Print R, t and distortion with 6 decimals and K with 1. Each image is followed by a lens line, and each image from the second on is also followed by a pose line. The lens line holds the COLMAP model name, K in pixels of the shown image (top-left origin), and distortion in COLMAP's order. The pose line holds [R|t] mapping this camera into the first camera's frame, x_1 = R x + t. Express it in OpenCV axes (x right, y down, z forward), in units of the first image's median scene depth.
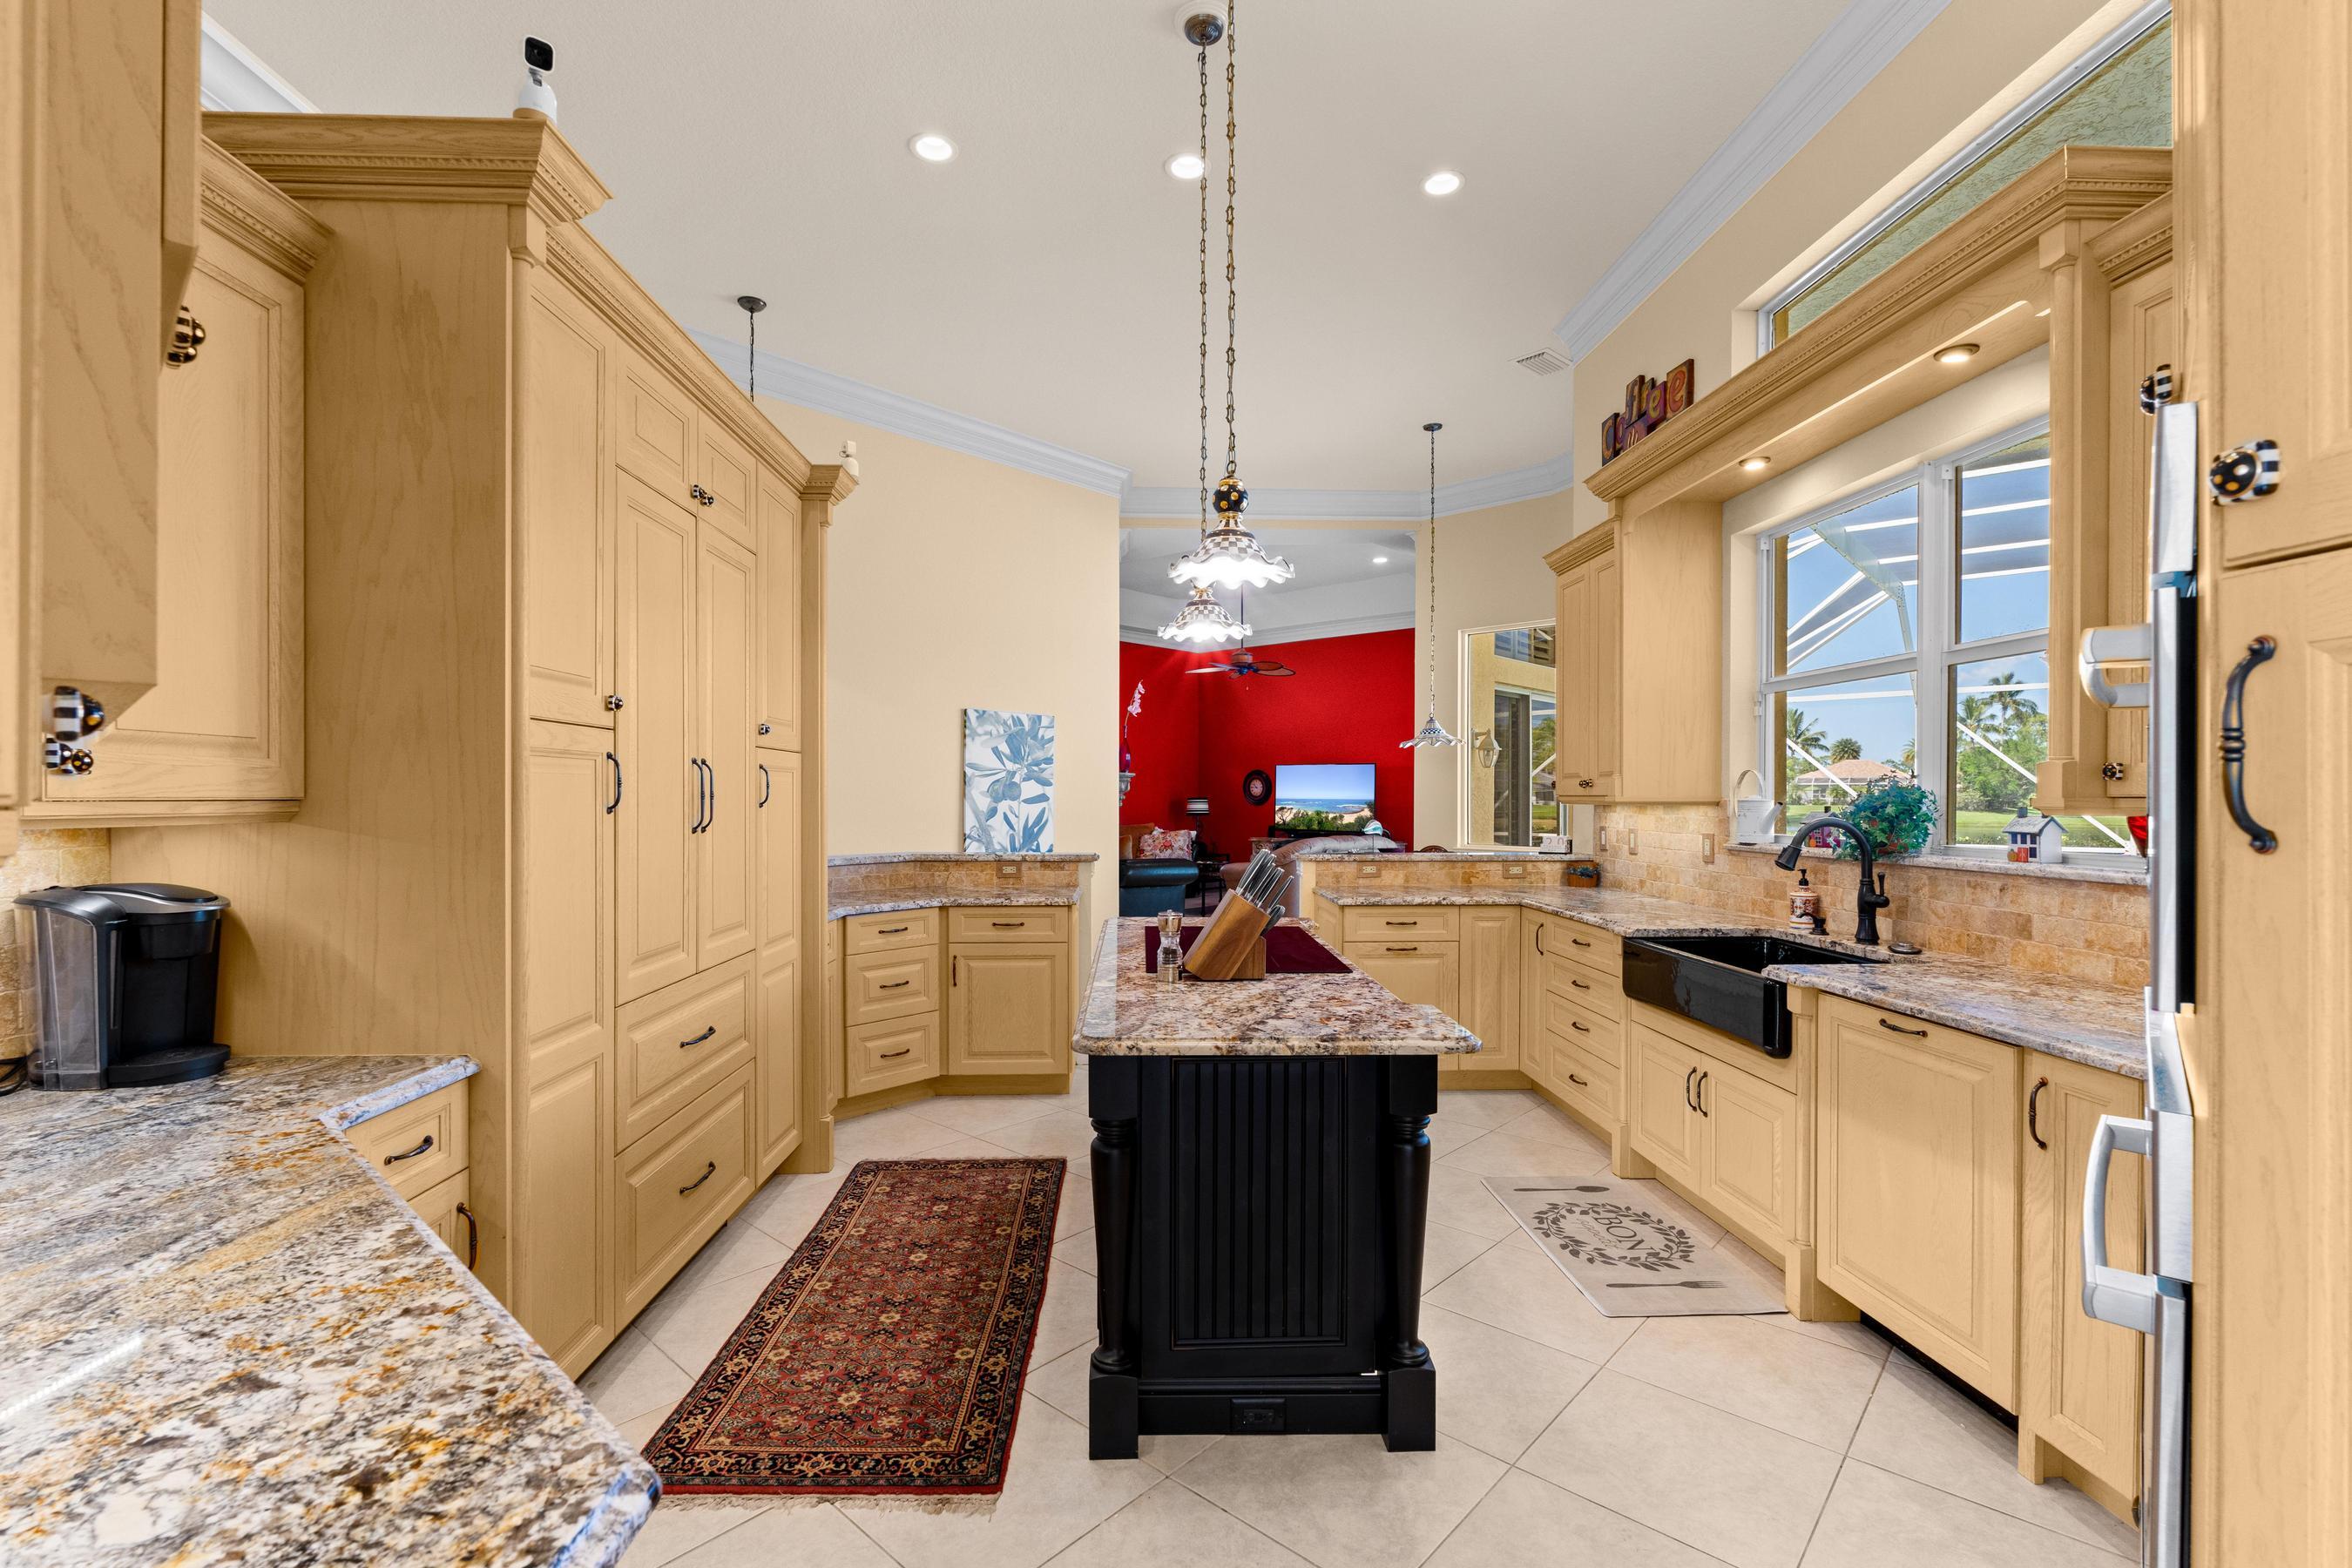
lens RADIAL K [[1051.9, 0, 1176.0], [0, 1051.9, 784.0], [0, 0, 1]] dist [-0.007605, -0.000343]
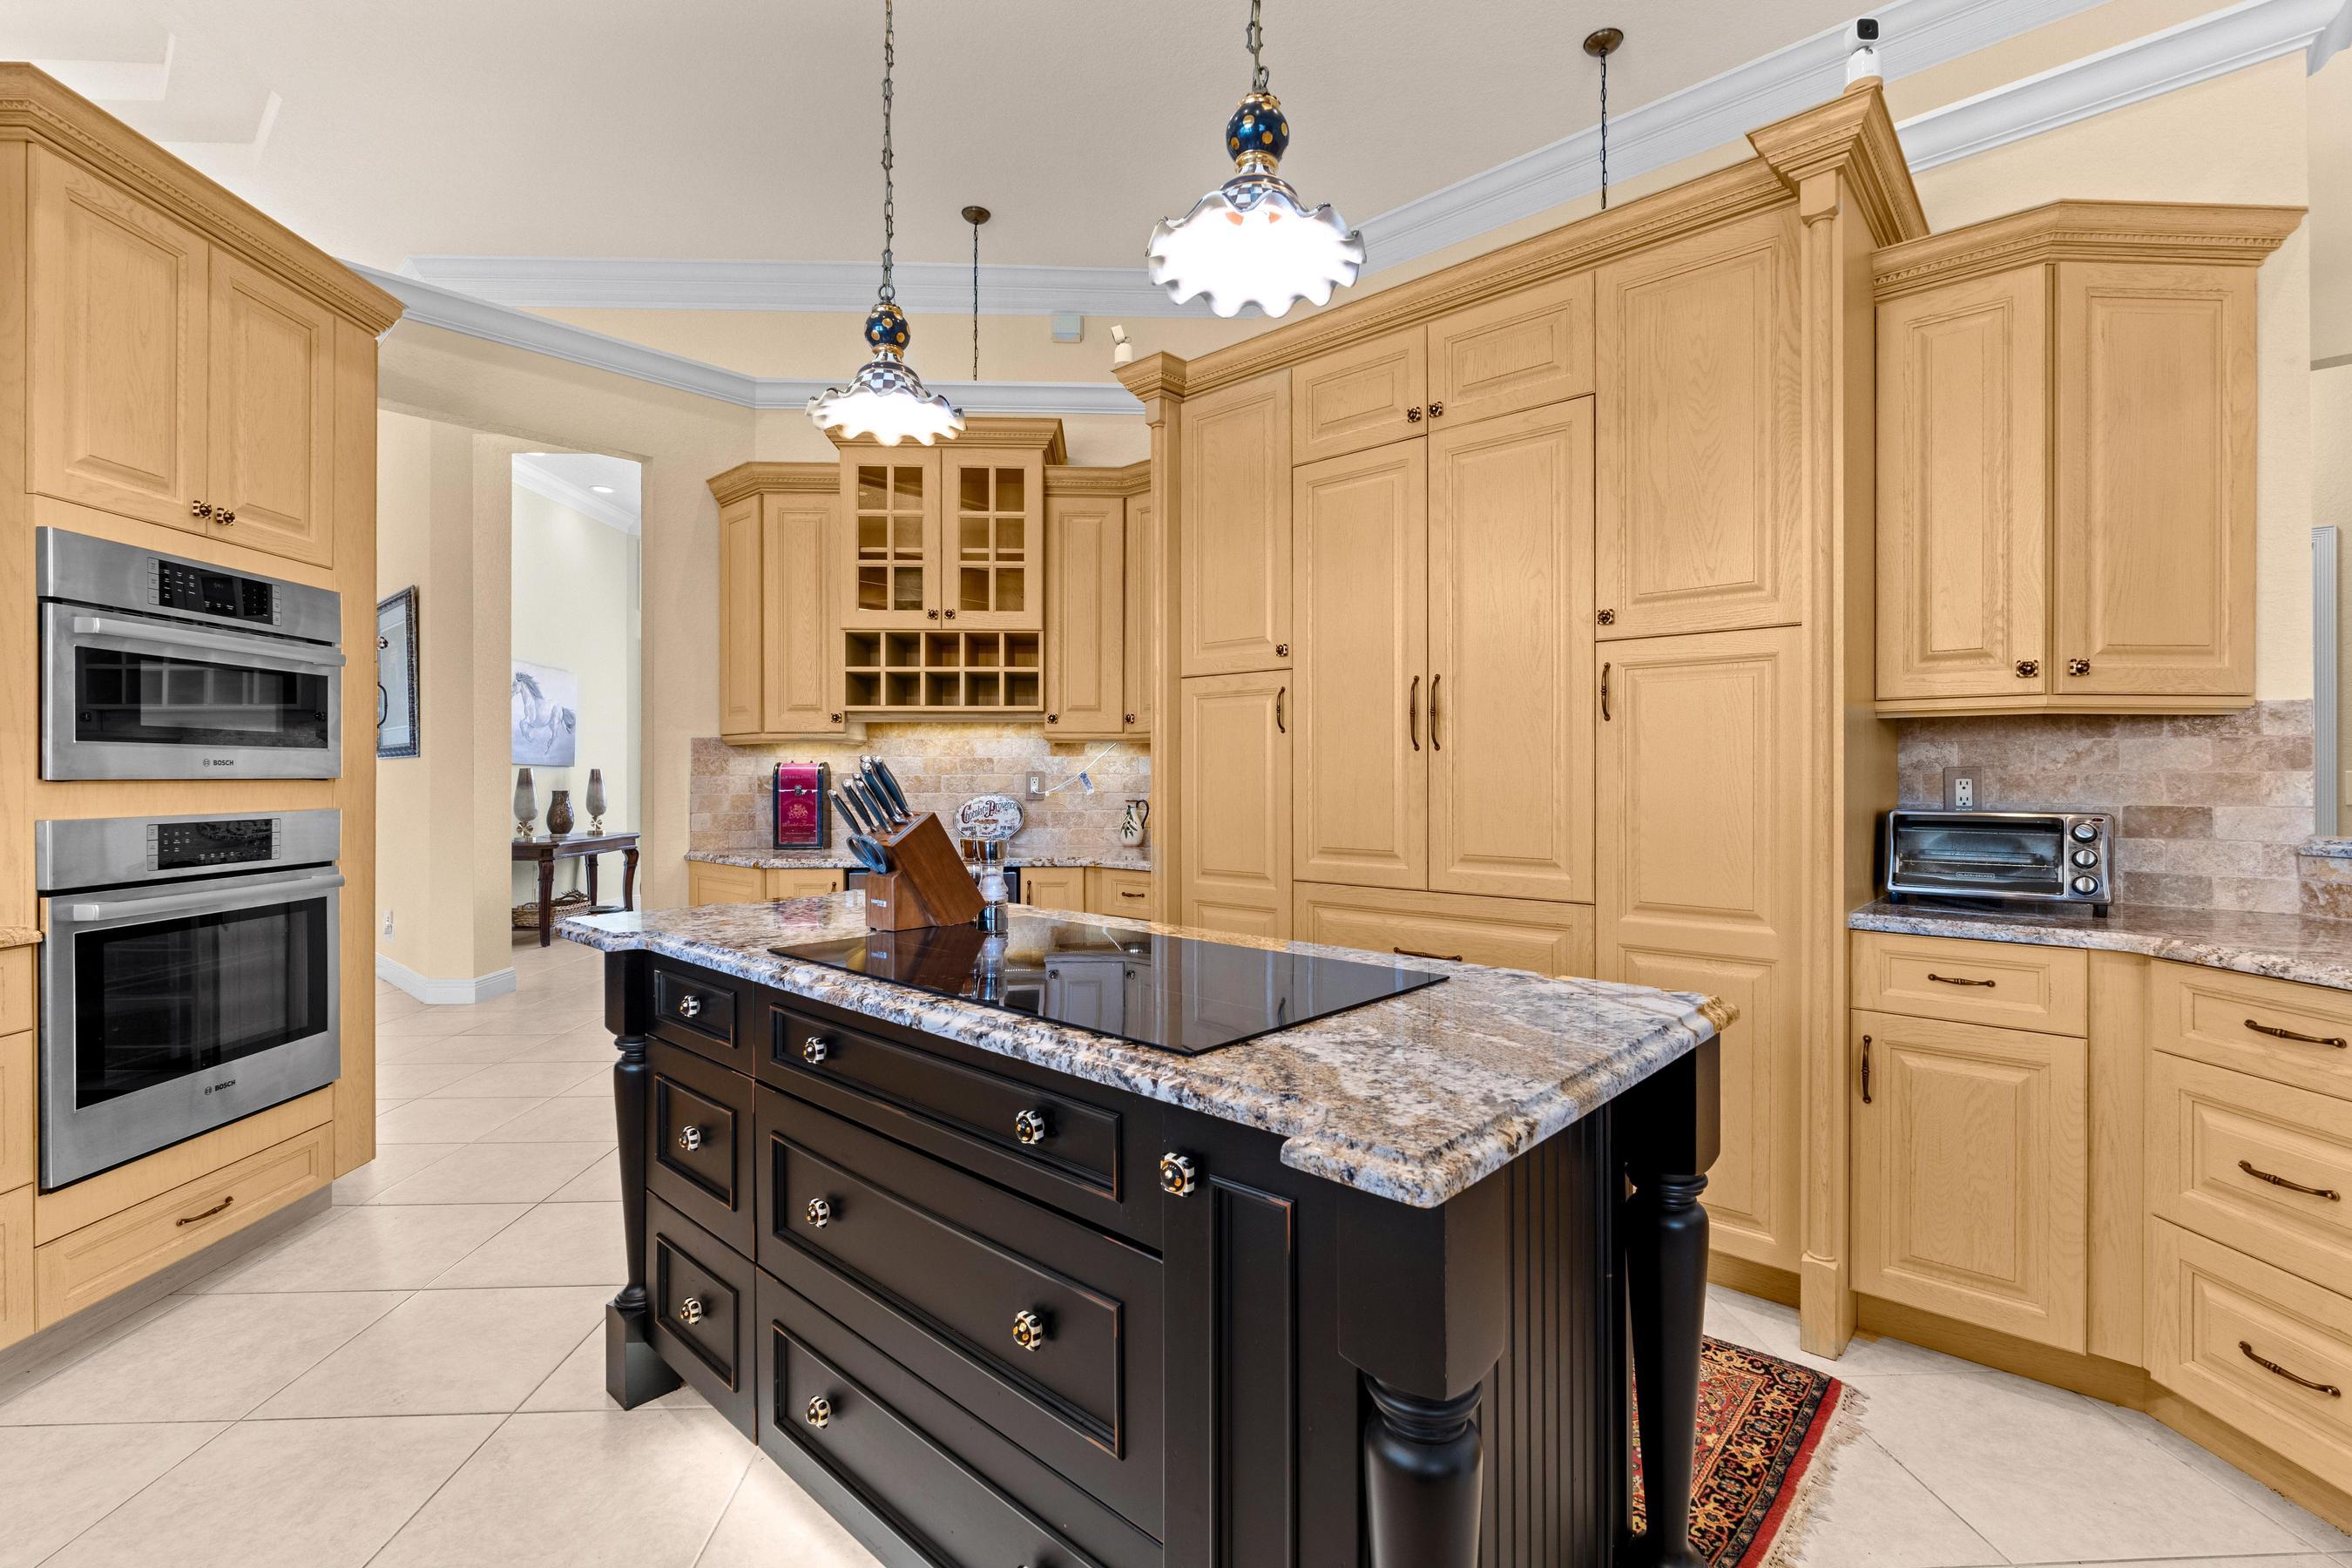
lens RADIAL K [[1050.2, 0, 1175.8], [0, 1050.2, 765.1], [0, 0, 1]] dist [-0.002246, 0.000253]
pose [[-0.707473, -0.007007, -0.706705, 0.392347], [0.007194, 0.999828, -0.017116, 0.071420], [0.706703, -0.017193, -0.707301, 1.441186]]
